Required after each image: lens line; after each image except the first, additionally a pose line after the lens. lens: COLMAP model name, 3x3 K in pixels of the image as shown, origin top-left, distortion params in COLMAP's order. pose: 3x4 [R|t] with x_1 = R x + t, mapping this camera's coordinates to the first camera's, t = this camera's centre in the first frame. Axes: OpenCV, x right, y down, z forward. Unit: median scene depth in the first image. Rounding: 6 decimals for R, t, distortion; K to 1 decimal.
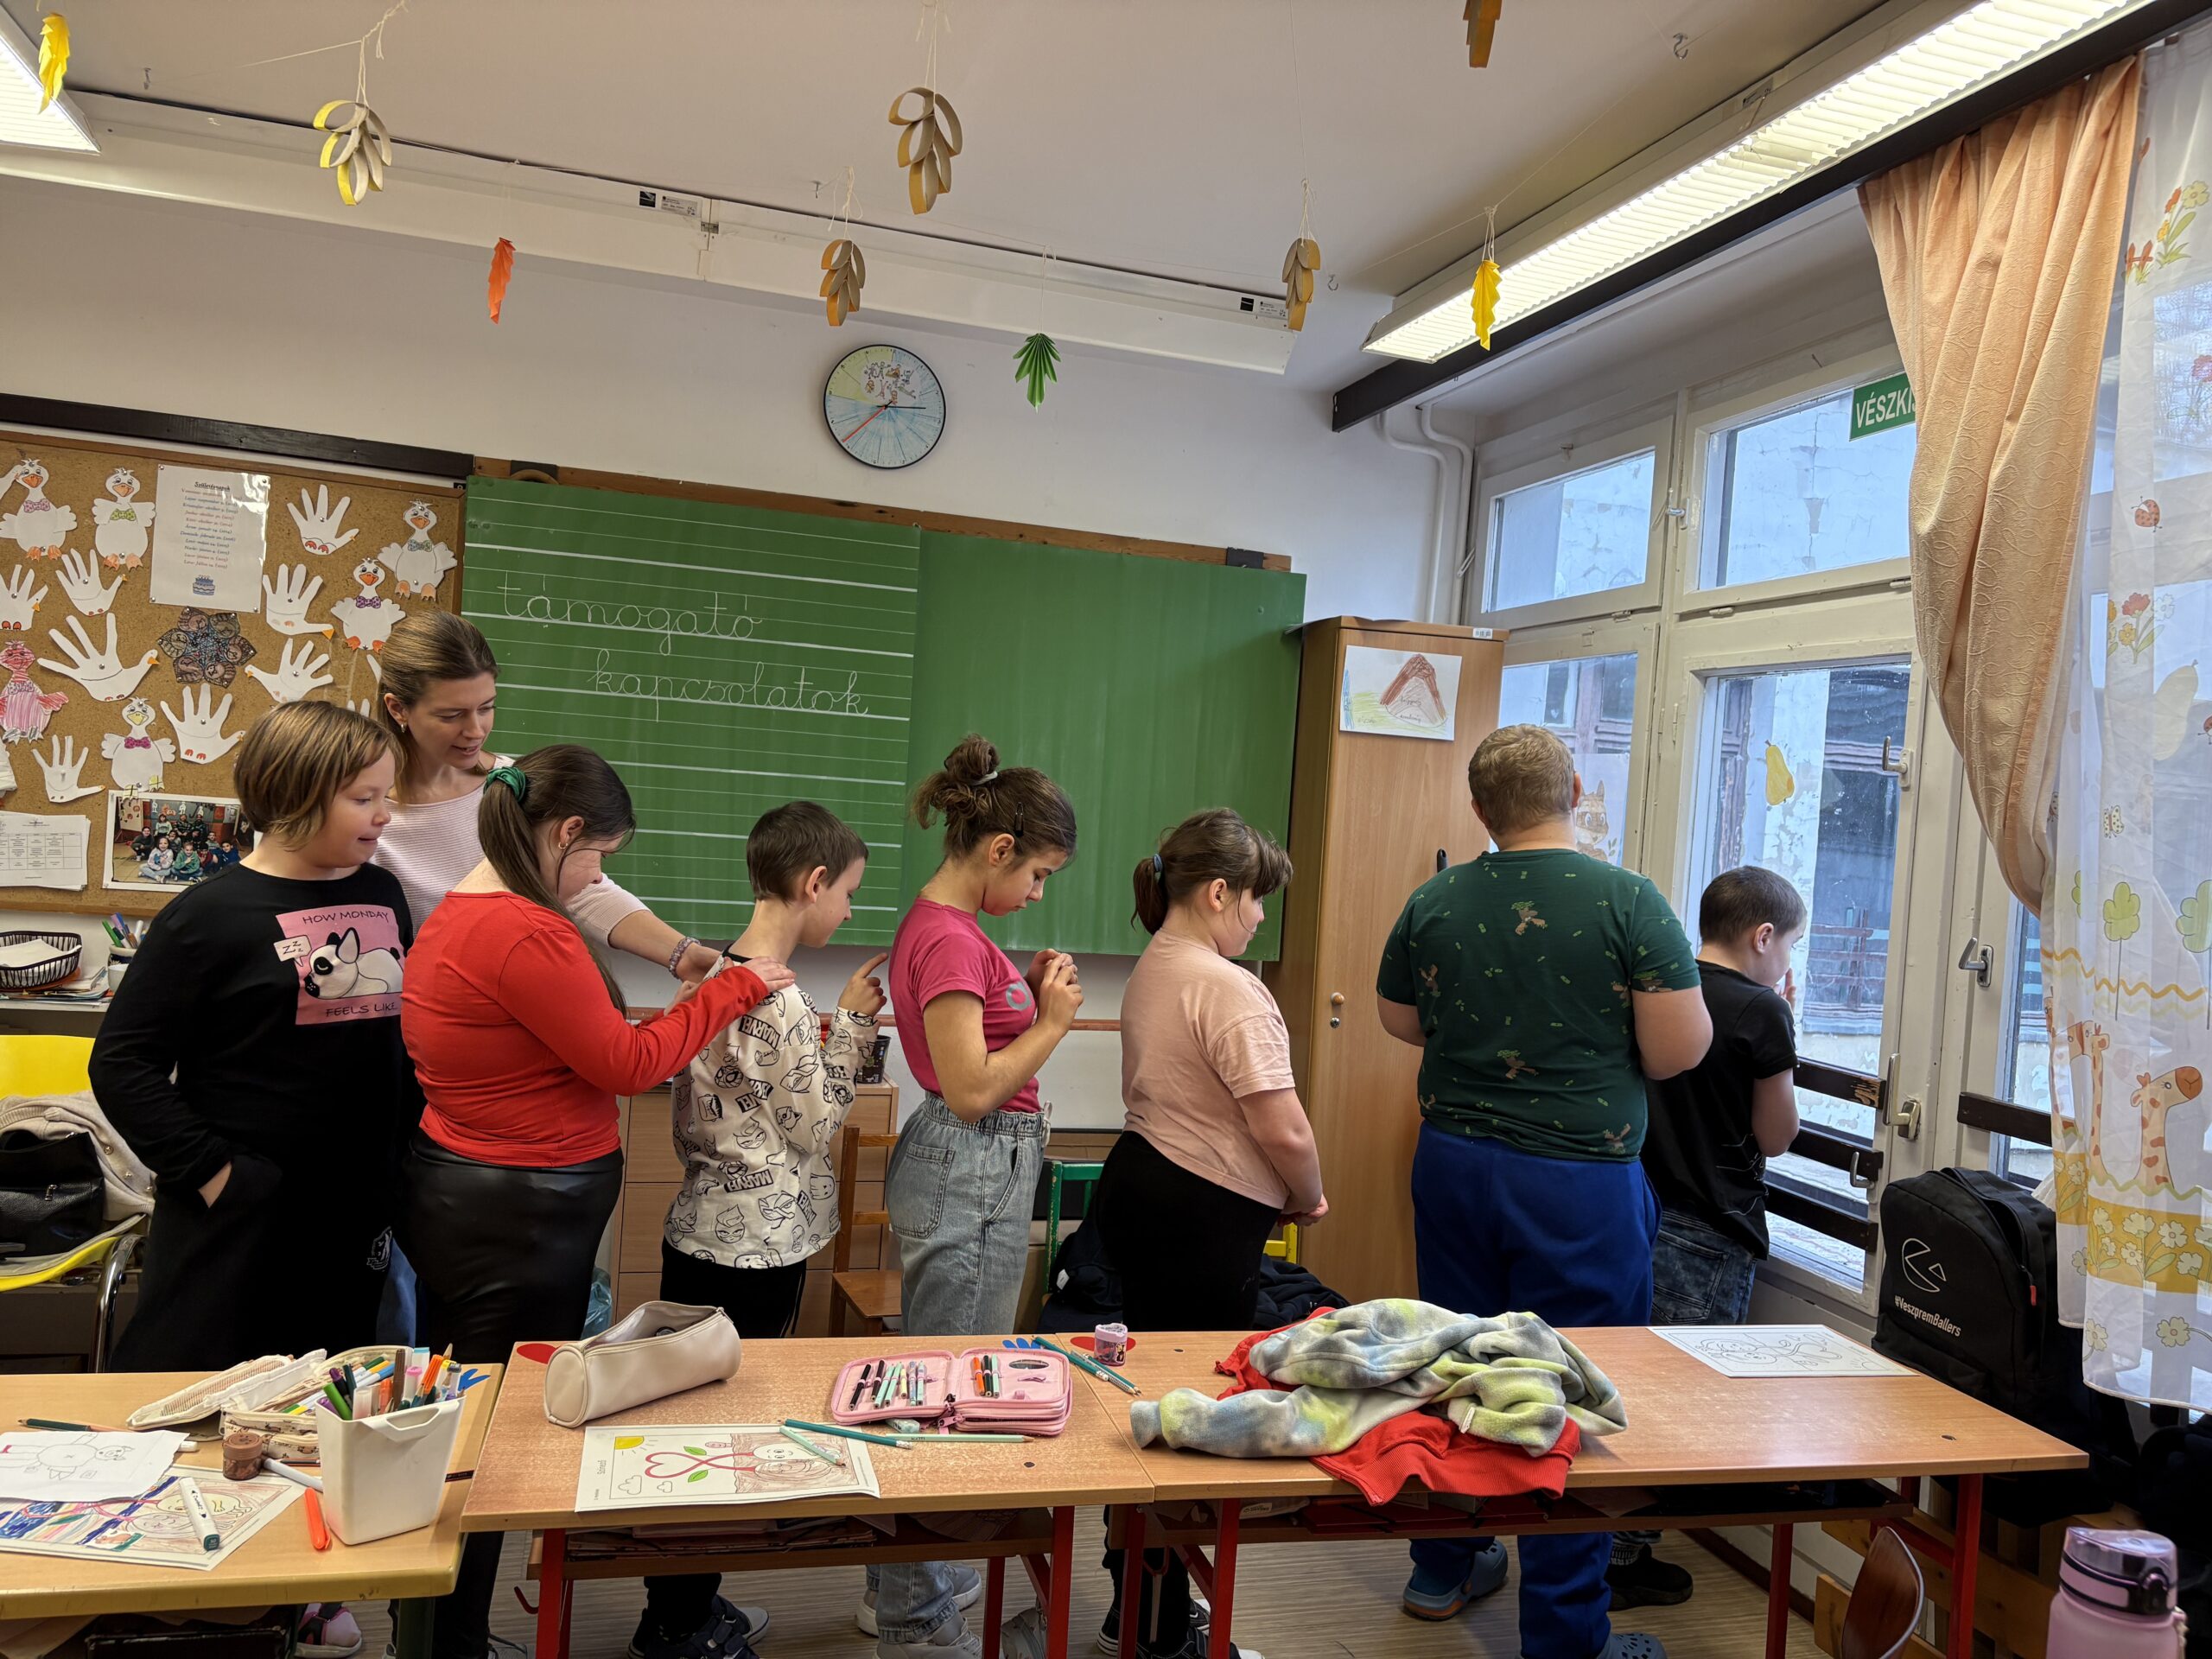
lens RADIAL K [[1684.6, 0, 1111.3], [0, 1684.6, 829.6], [0, 0, 1]] dist [0.048813, -0.046065]
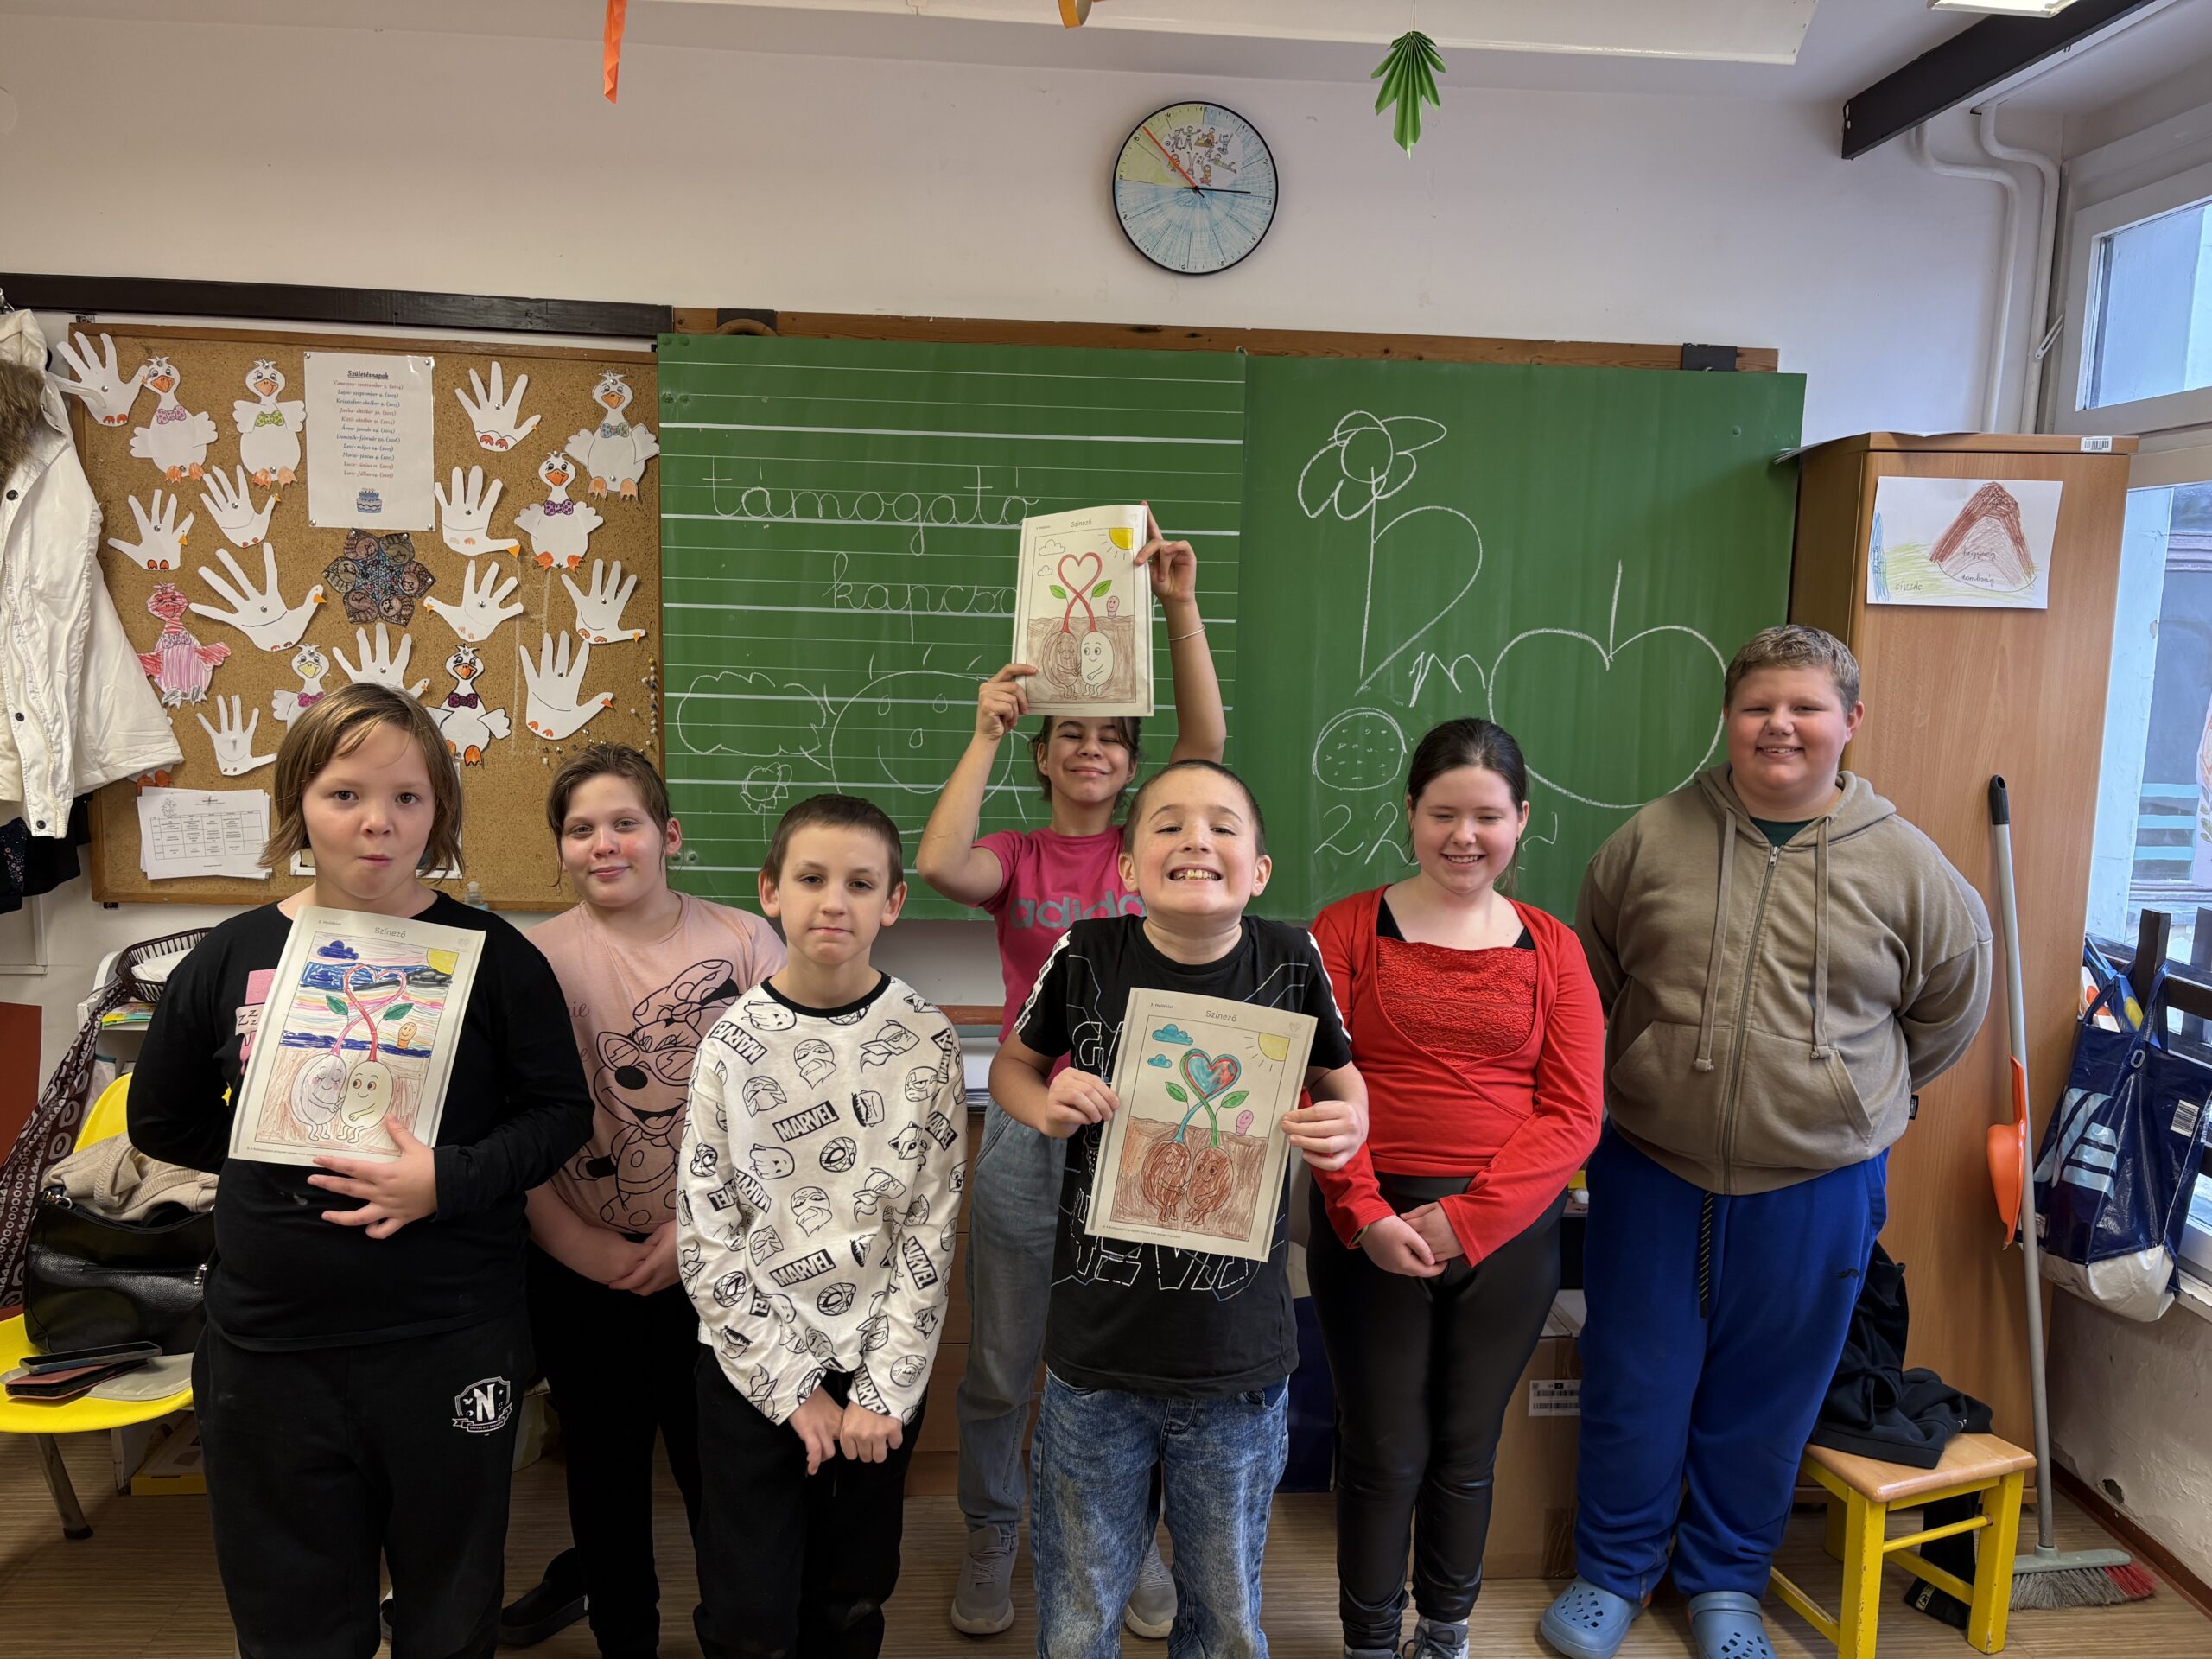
lens RADIAL K [[1684.6, 0, 1100.1], [0, 1684.6, 833.9], [0, 0, 1]] dist [0.048813, -0.046065]
pose [[0.974778, -0.018630, -0.222396, -0.017197], [0.040913, 0.994539, 0.096012, -0.047980], [0.219393, -0.102690, 0.970217, 0.270209]]
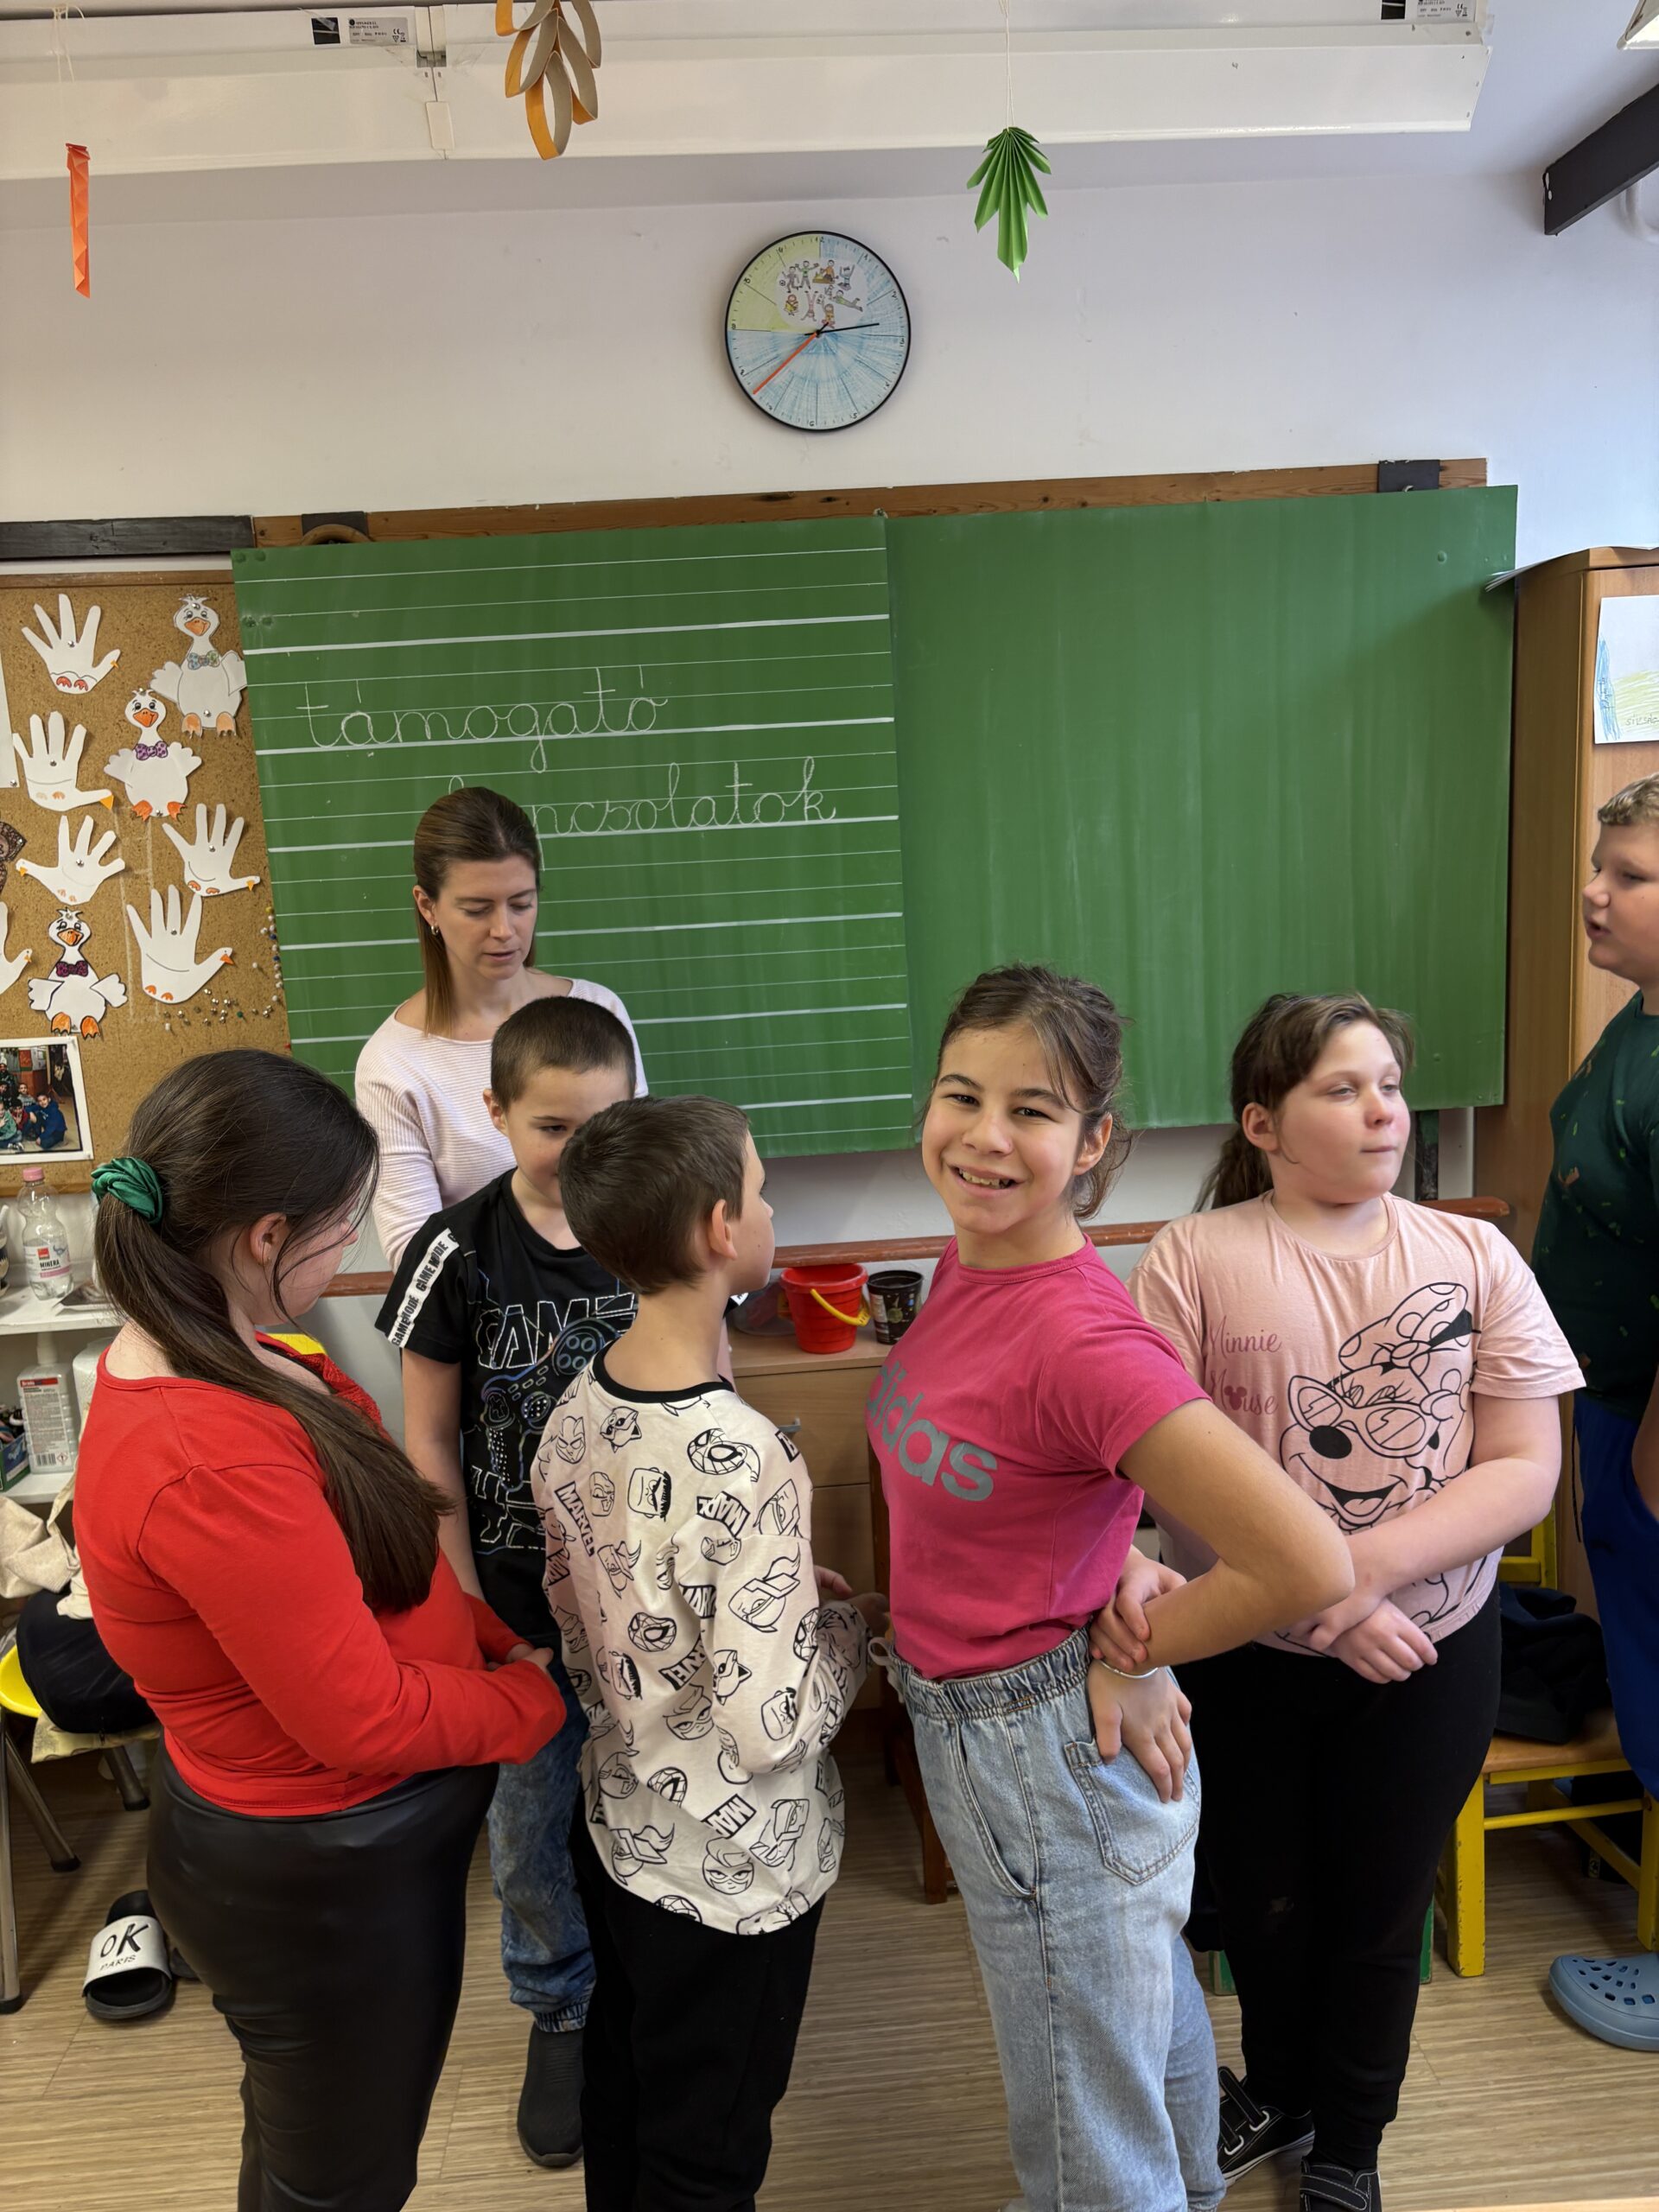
lens RADIAL K [[1684.6, 0, 836.7], [0, 1684.6, 1096.9], [0, 0, 1]] dist [0.048813, -0.046065]
pose [[0.964737, -0.078154, -0.251345, 0.016644], [0.119797, 0.980641, 0.154895, -0.065925], [0.234373, -0.179544, 0.955423, 0.346990]]
